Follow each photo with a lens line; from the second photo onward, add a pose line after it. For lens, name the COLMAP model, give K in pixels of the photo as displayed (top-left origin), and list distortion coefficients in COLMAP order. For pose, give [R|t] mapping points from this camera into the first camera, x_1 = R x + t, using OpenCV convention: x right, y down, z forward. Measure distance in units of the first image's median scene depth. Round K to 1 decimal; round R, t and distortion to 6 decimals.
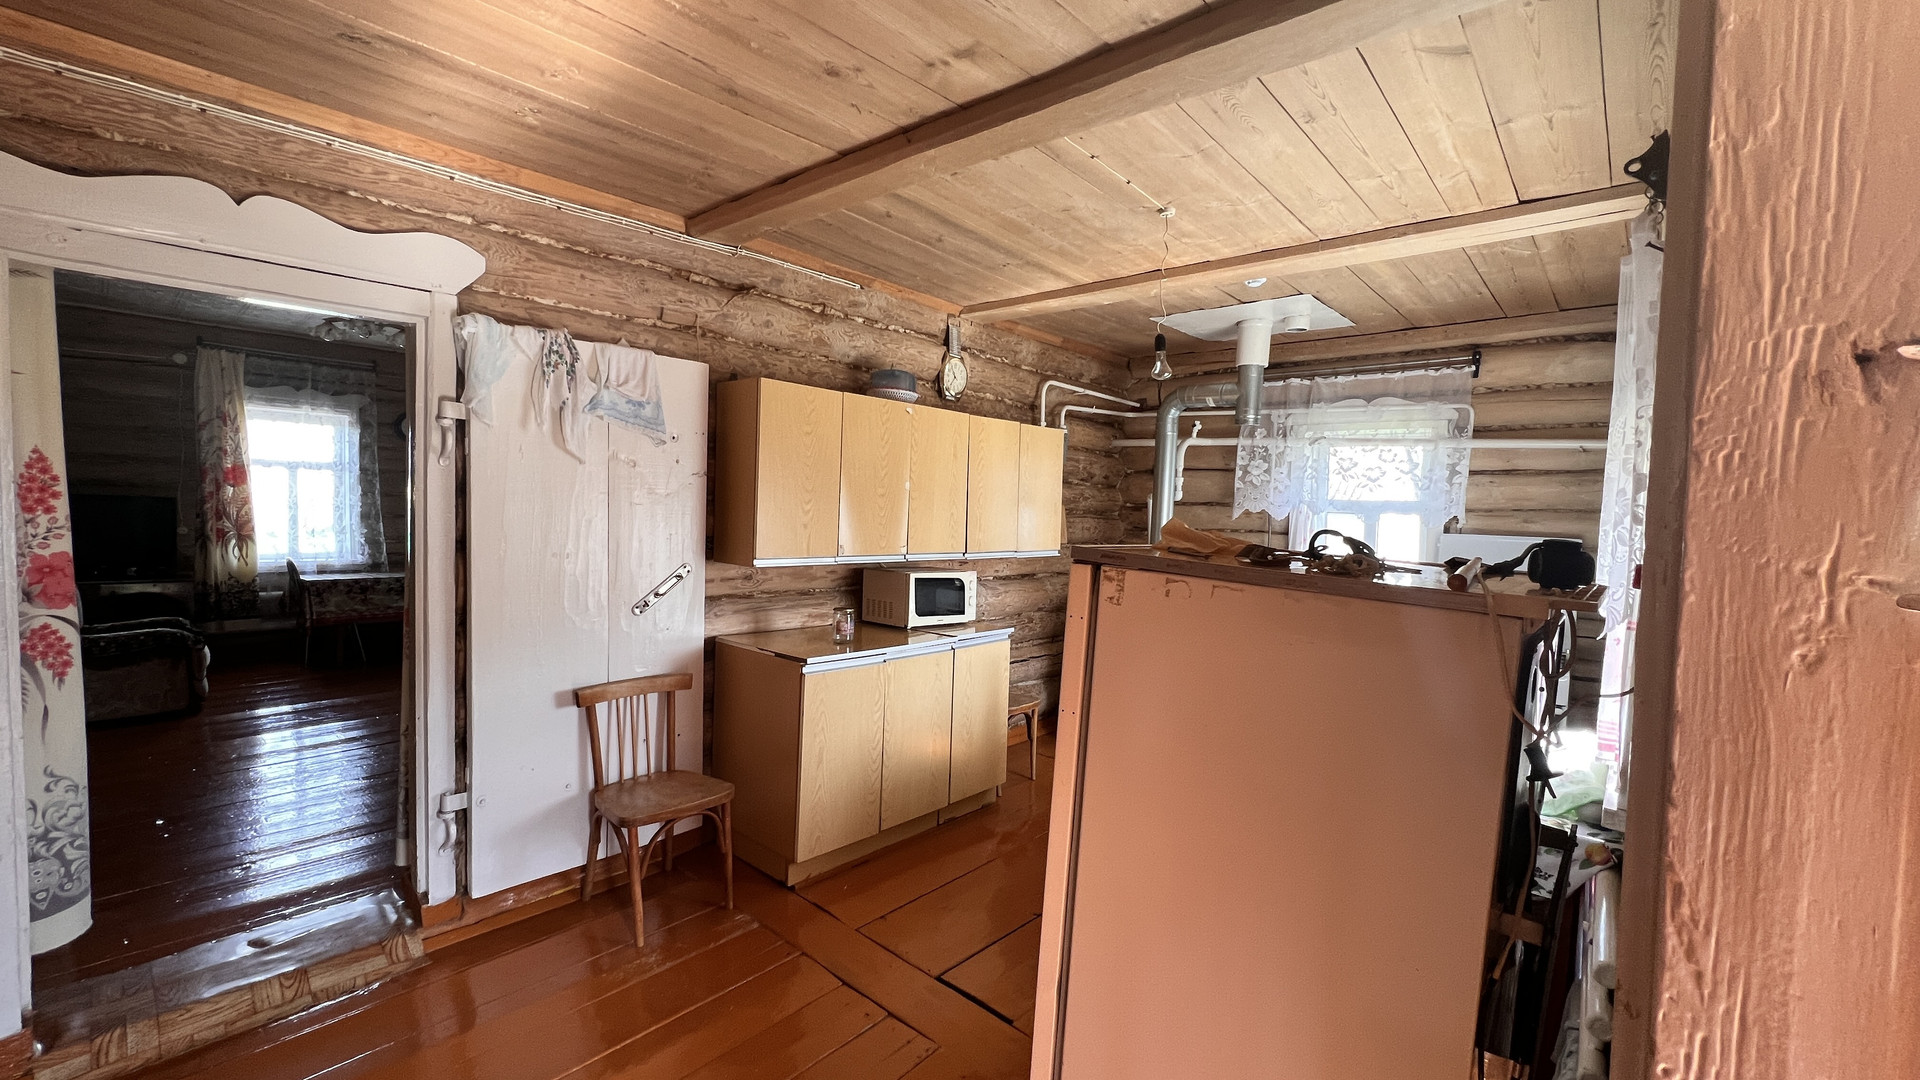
lens RADIAL K [[765.9, 0, 957.4], [0, 765.9, 545.0], [0, 0, 1]] dist [-0.000595, 0.000243]
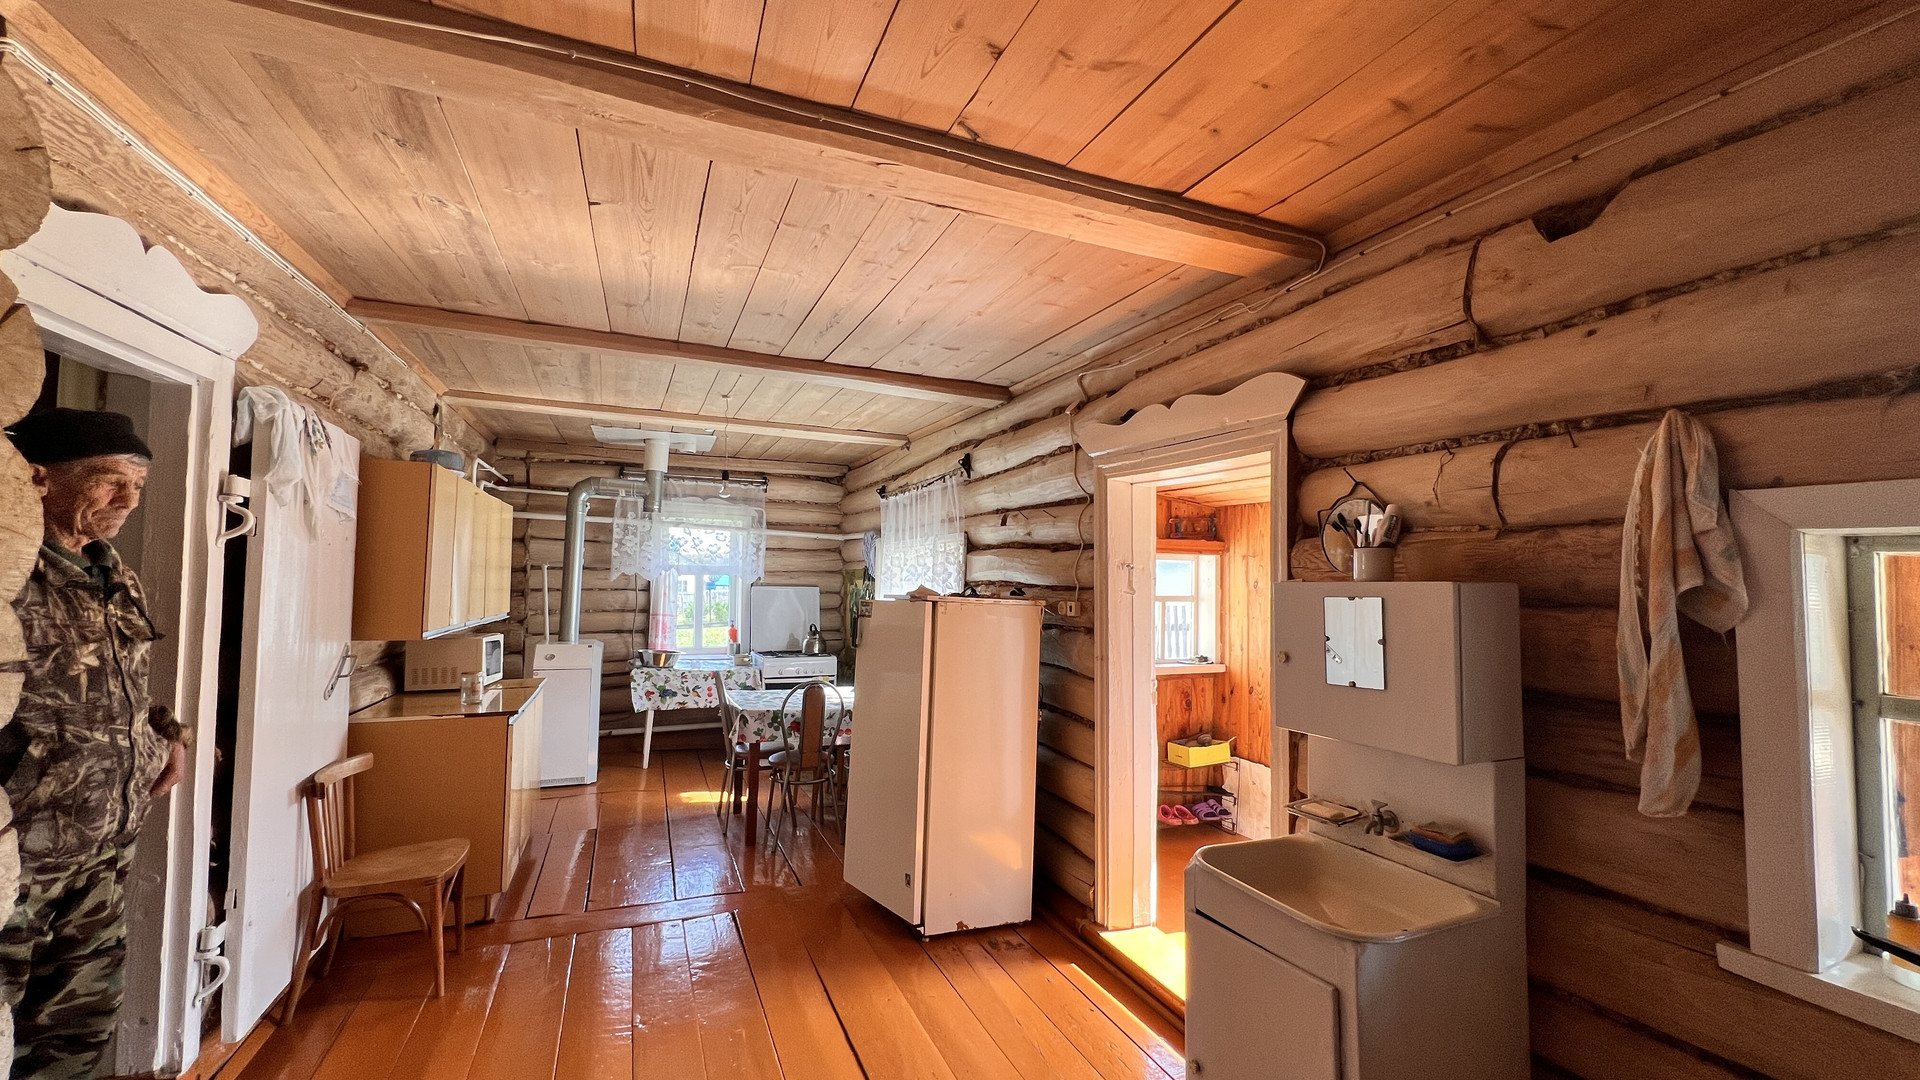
lens RADIAL K [[765.9, 0, 960.7], [0, 765.9, 546.2], [0, 0, 1]] dist [-0.000595, 0.000243]
pose [[0.428425, 0.016153, 0.903433, -0.629539], [0.043104, 0.998337, -0.038291, -0.019132], [-0.902549, 0.055347, 0.427016, -0.088225]]
